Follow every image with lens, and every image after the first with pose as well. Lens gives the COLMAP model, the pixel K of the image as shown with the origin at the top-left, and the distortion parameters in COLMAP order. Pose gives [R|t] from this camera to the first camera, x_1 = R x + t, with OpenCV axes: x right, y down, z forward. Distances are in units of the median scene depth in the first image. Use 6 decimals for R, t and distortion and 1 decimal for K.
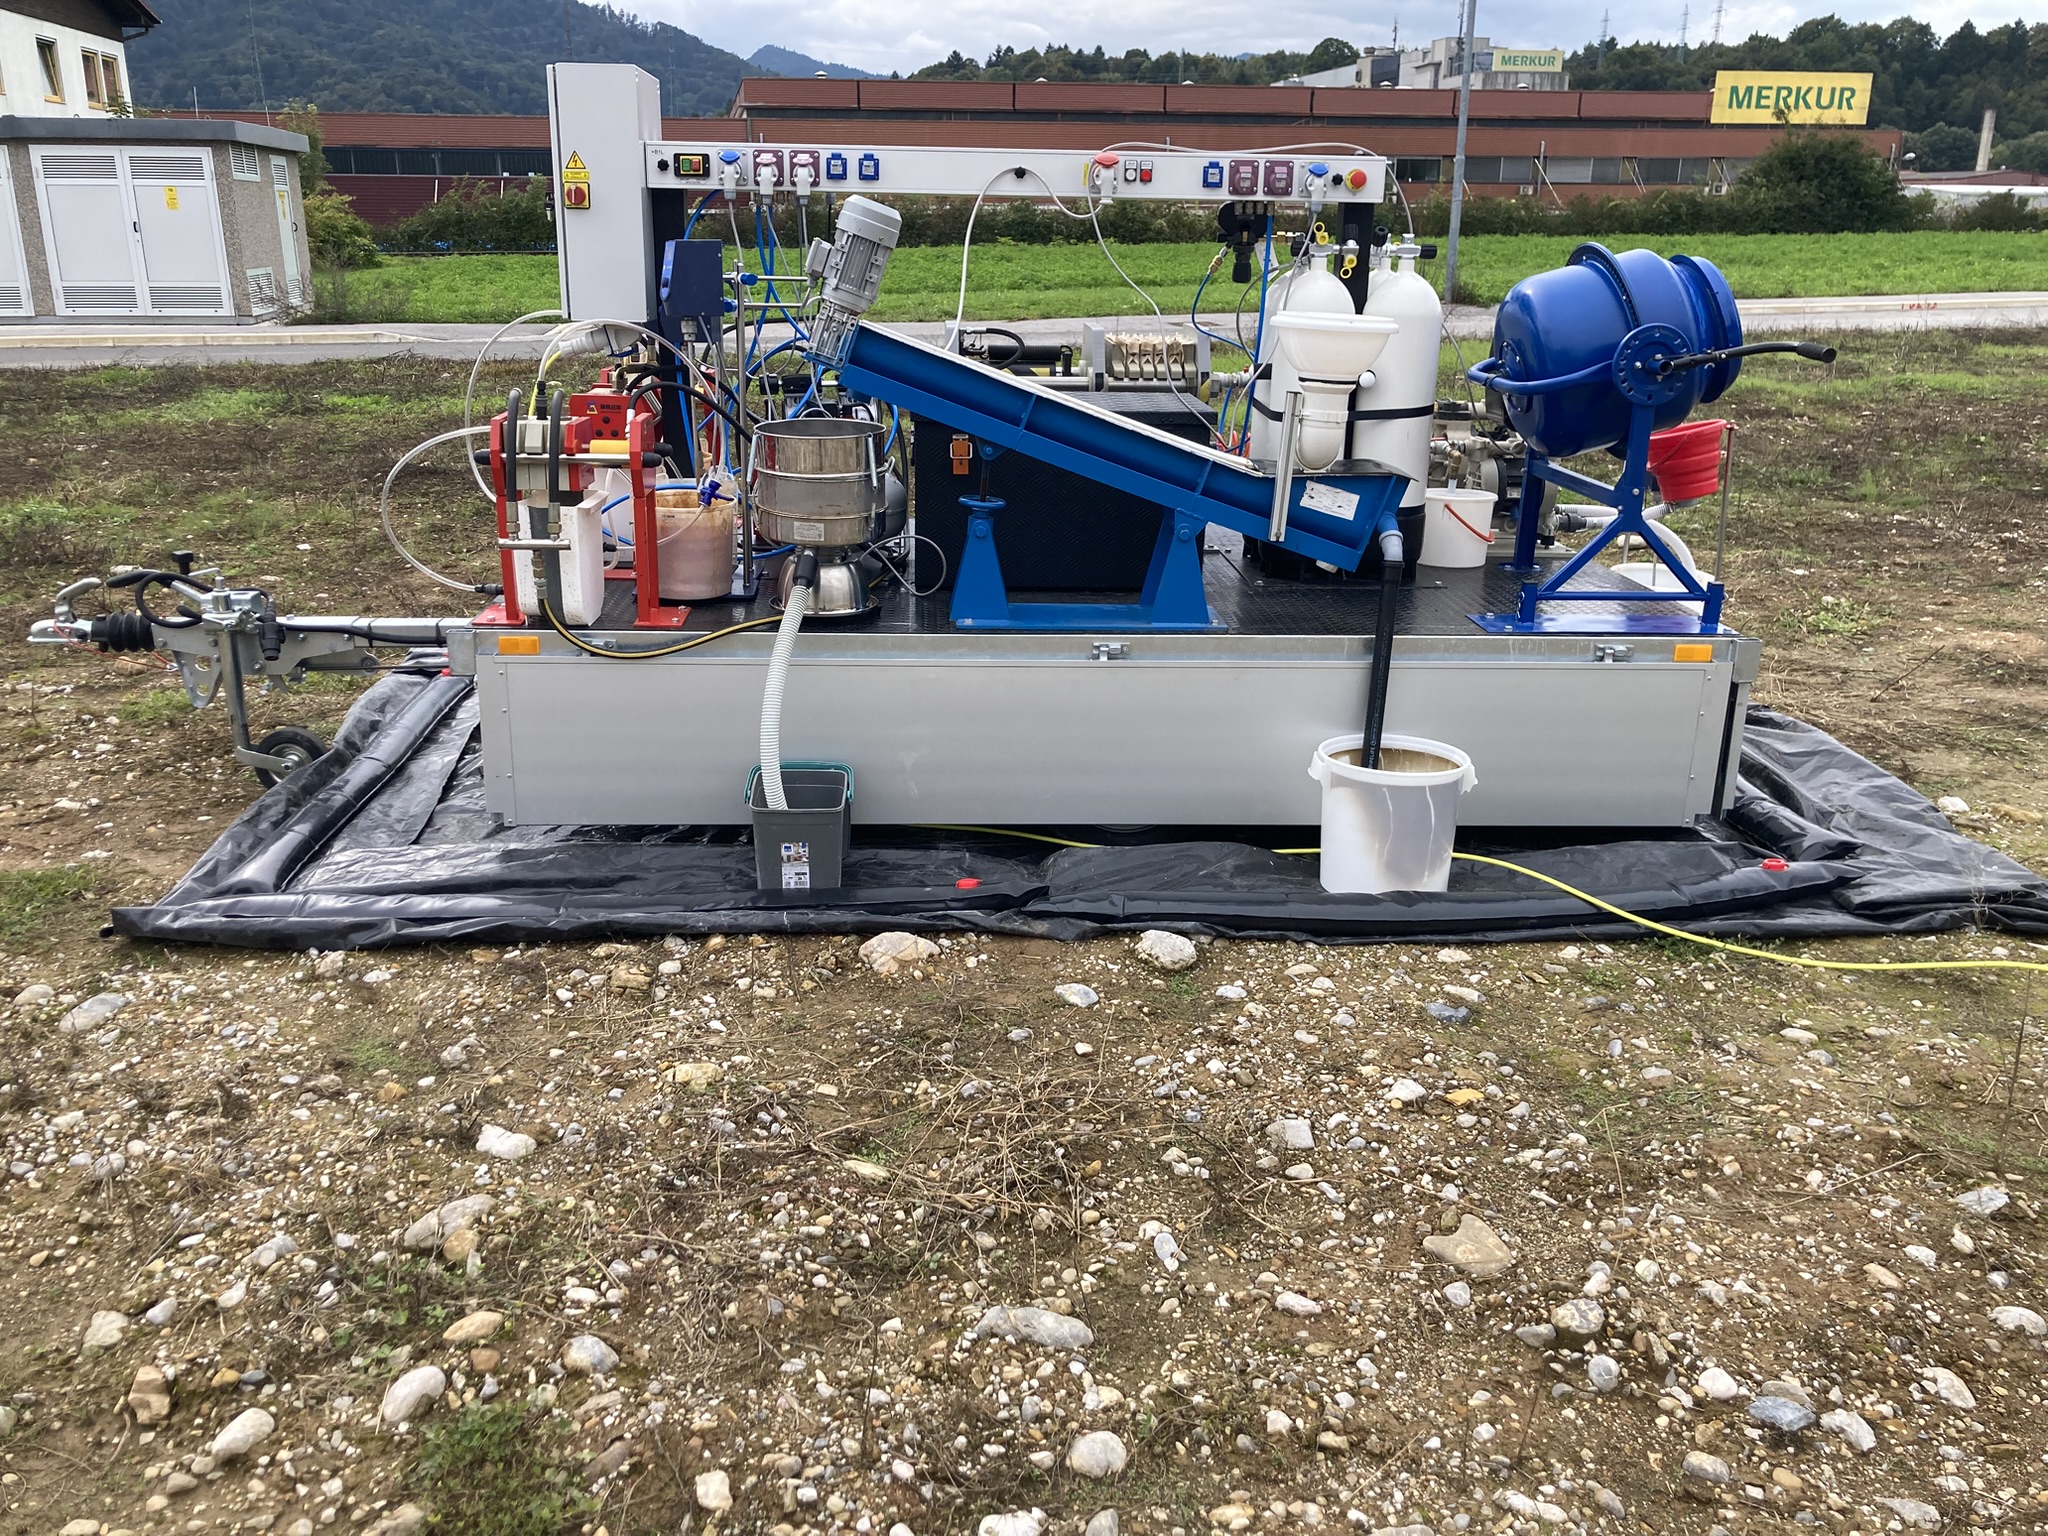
lens RADIAL K [[1686.1, 0, 1023.1], [0, 1686.1, 774.4], [0, 0, 1]] dist [0.037924, -0.039263]
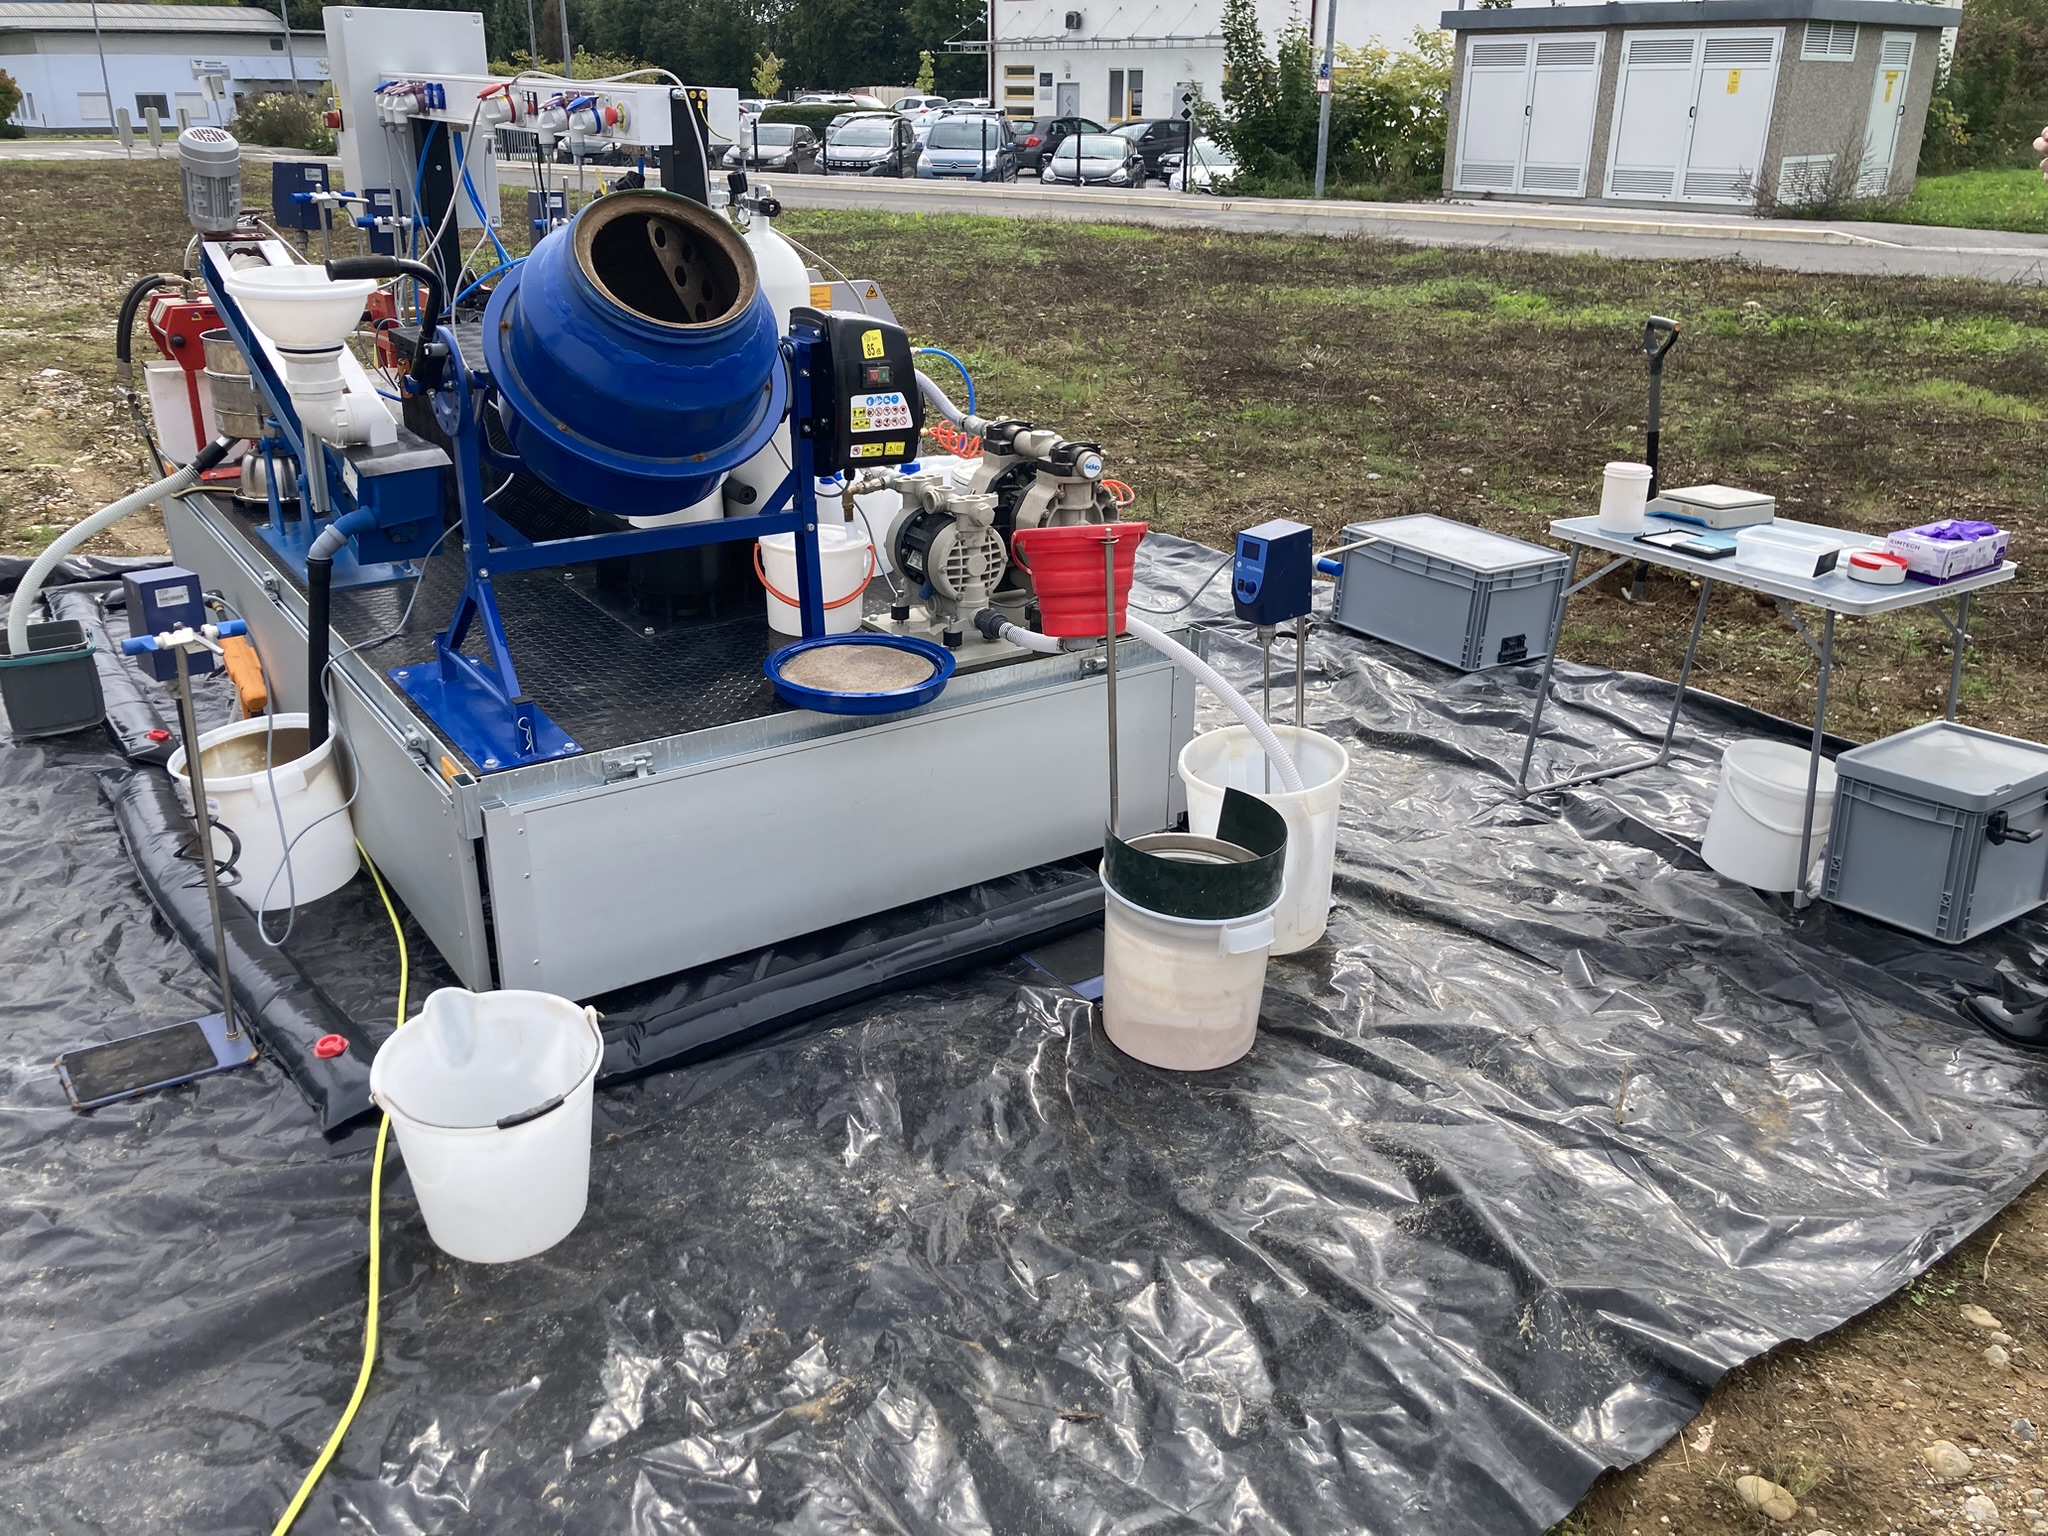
lens RADIAL K [[1686.1, 0, 1014.6], [0, 1686.1, 740.3], [0, 0, 1]] dist [0.037924, -0.039263]
pose [[0.526058, 0.302343, -0.794891, 0.172214], [-0.264674, 0.946459, 0.184832, -0.051544], [0.808214, 0.113154, 0.577915, 0.143886]]
